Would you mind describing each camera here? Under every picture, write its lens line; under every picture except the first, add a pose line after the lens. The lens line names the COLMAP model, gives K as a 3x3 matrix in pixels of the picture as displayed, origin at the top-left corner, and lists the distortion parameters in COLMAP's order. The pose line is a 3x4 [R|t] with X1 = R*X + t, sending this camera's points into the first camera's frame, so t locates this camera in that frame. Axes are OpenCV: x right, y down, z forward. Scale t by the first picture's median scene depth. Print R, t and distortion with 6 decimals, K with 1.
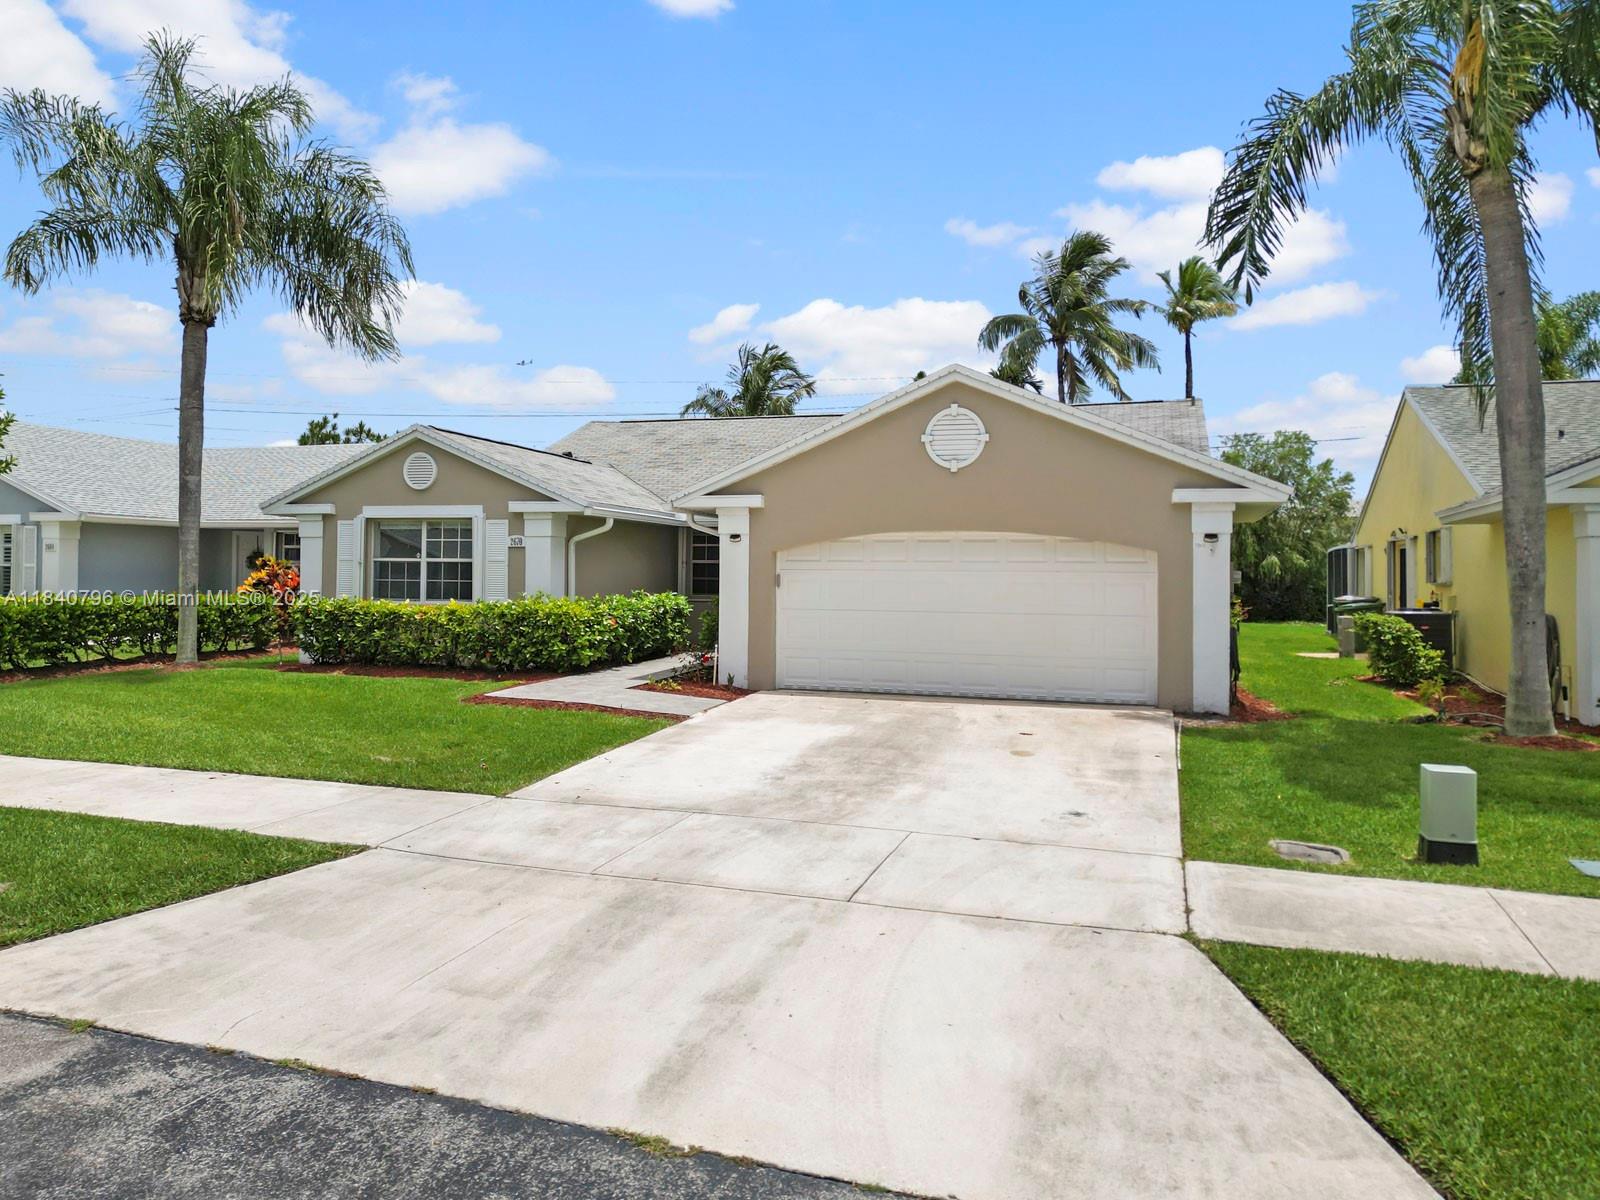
lens RADIAL K [[1132.6, 0, 800.0], [0, 1132.6, 600.0], [0, 0, 1]] dist [0.090488, -0.094797]
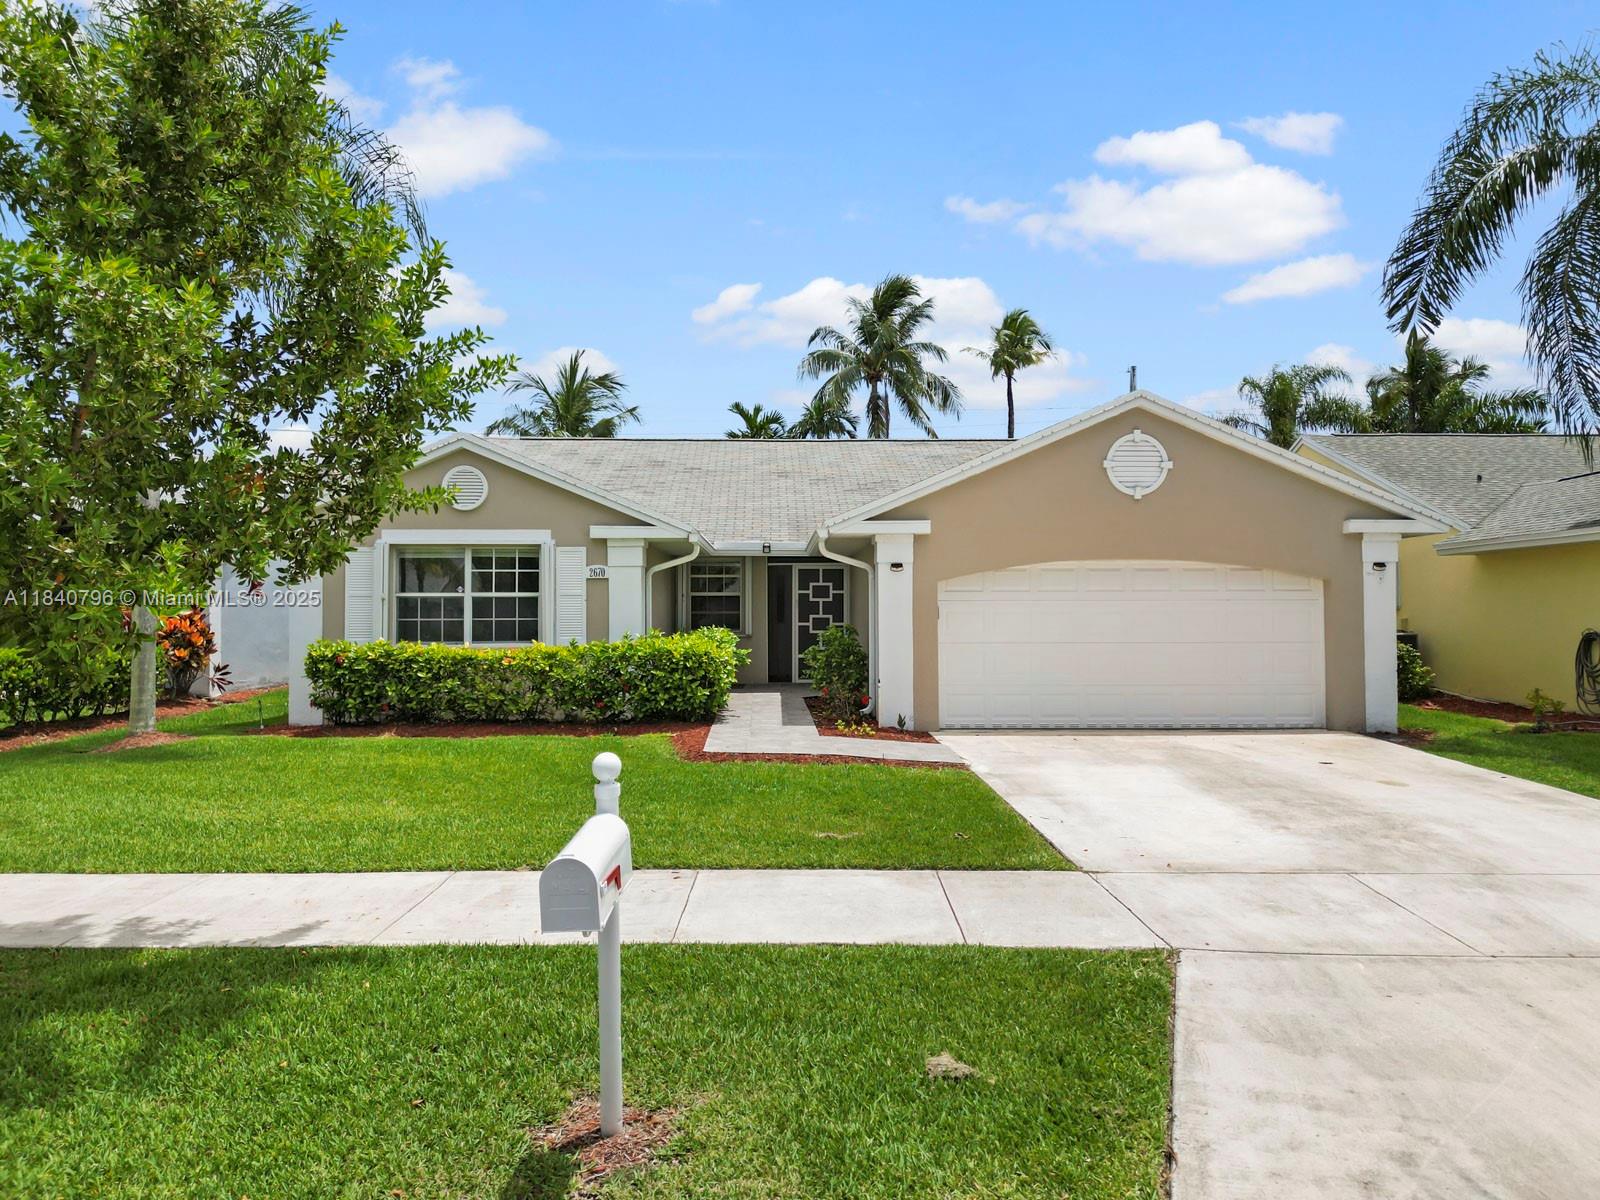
lens RADIAL K [[1117.9, 0, 800.2], [0, 1117.9, 628.7], [0, 0, 1]] dist [0.036858, -0.003596]
pose [[0.944775, -0.018319, 0.327206, -0.383299], [0.019657, 0.999806, -0.000782, -0.004972], [-0.327129, 0.007171, 0.944953, 0.151098]]
